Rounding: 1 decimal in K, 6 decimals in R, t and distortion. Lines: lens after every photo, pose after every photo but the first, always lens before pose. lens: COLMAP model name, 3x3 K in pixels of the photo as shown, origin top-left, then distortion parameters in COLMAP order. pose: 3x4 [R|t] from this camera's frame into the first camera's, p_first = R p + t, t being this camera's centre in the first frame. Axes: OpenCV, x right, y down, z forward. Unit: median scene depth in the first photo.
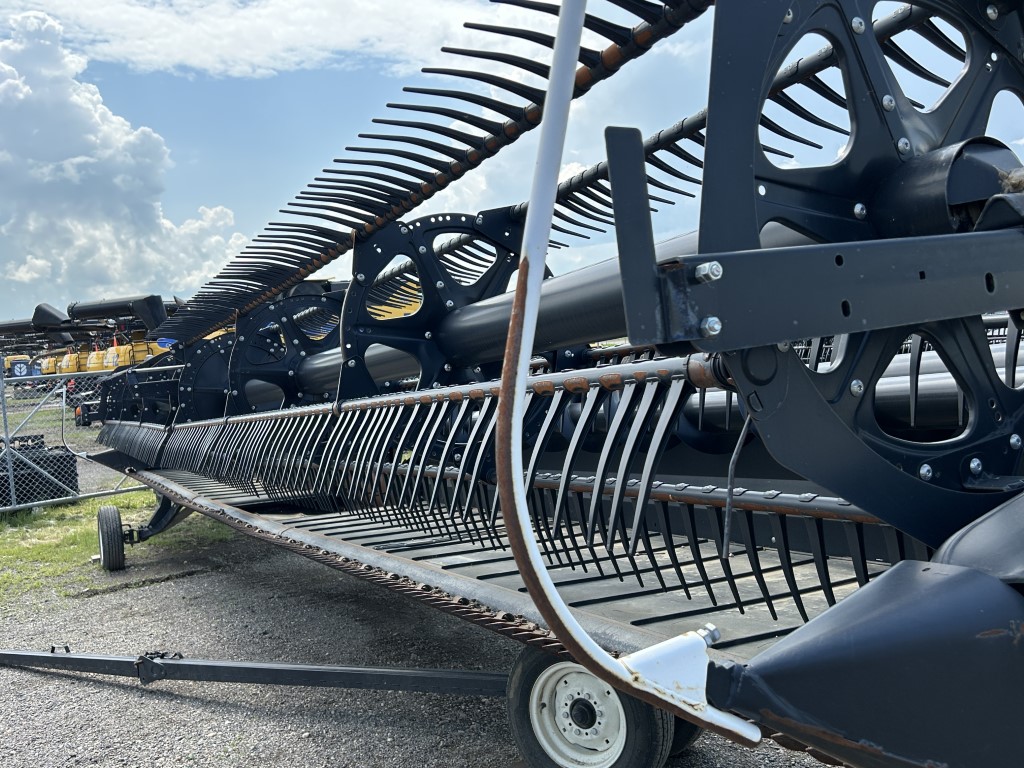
lens RADIAL K [[964.2, 0, 511.7], [0, 964.2, 384.8], [0, 0, 1]] dist [0.041679, 0.000000]
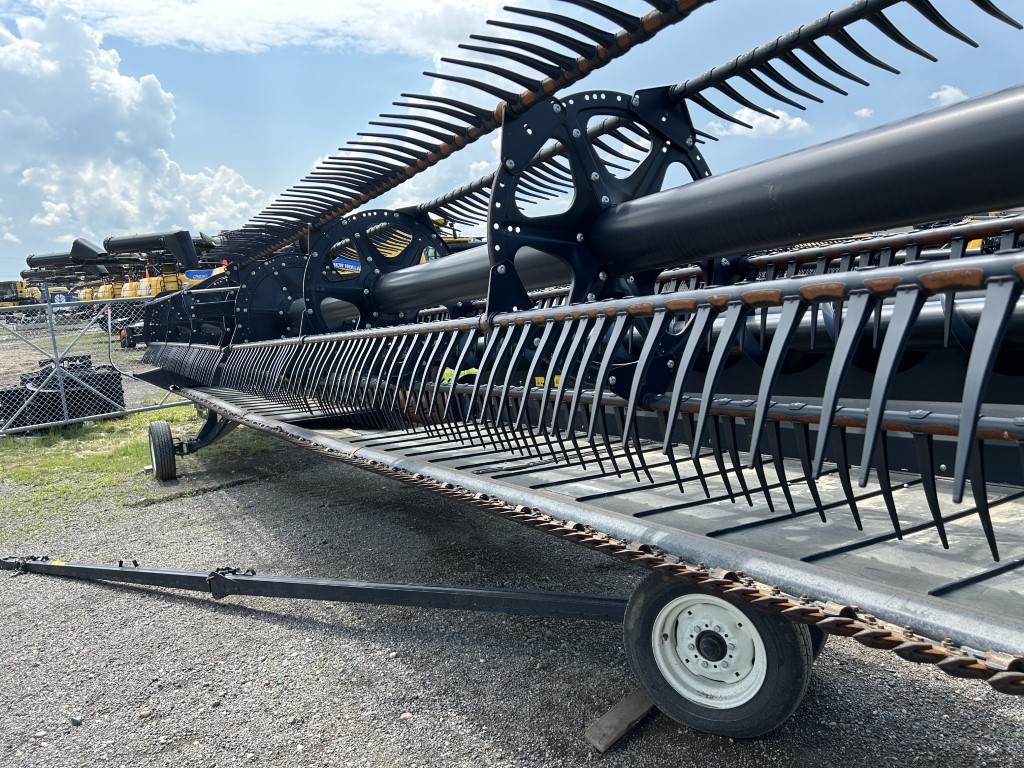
lens RADIAL K [[776.5, 0, 513.1], [0, 776.5, 382.3], [0, 0, 1]] dist [0.046087, -0.018018]
pose [[0.998457, -0.005528, 0.055247, -0.110836], [0.000708, 0.996218, 0.086890, 0.009887], [-0.055518, -0.086717, 0.994685, 0.184467]]
